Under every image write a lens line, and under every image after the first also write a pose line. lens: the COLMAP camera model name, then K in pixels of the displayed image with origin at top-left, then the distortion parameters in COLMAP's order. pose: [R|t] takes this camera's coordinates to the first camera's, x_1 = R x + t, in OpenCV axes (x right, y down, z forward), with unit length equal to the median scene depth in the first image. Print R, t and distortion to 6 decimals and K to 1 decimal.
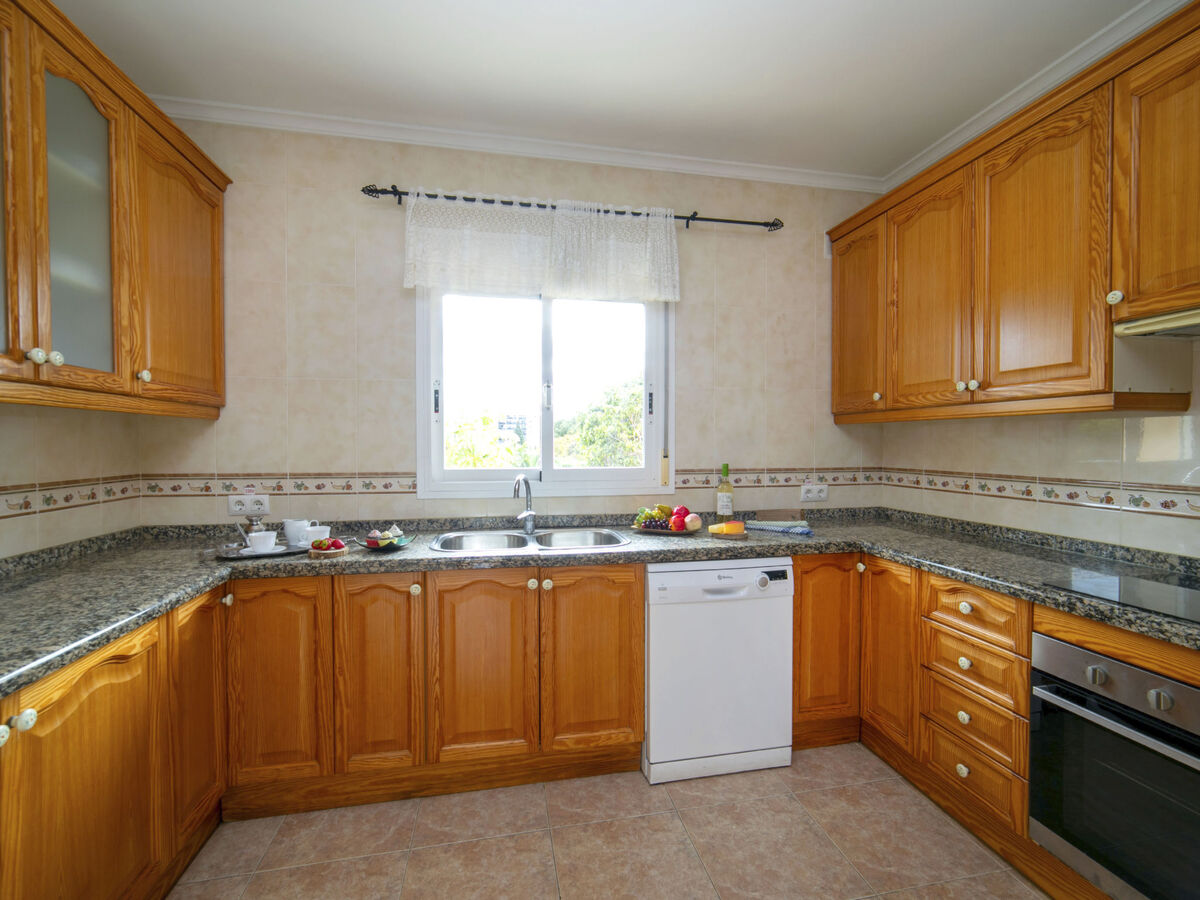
lens RADIAL K [[543.4, 0, 599.0], [0, 543.4, 454.6], [0, 0, 1]] dist [-0.014839, 0.011808]
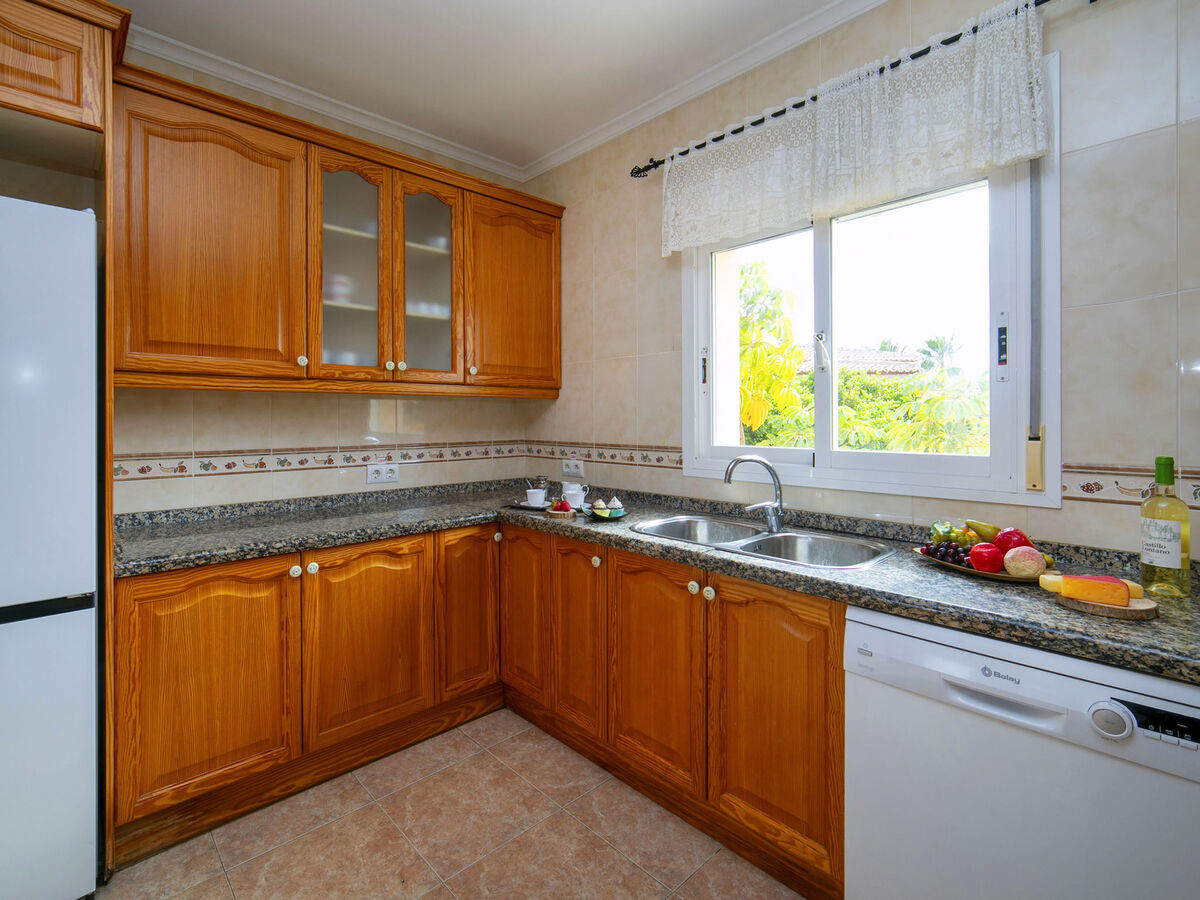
lens RADIAL K [[569.6, 0, 546.3], [0, 569.6, 420.4], [0, 0, 1]] dist [-0.017403, 0.010386]
pose [[0.488518, 0.001217, -0.872553, 0.473129], [-0.014897, 0.999865, -0.006946, -0.004433], [0.872427, 0.016392, 0.488470, 0.350245]]
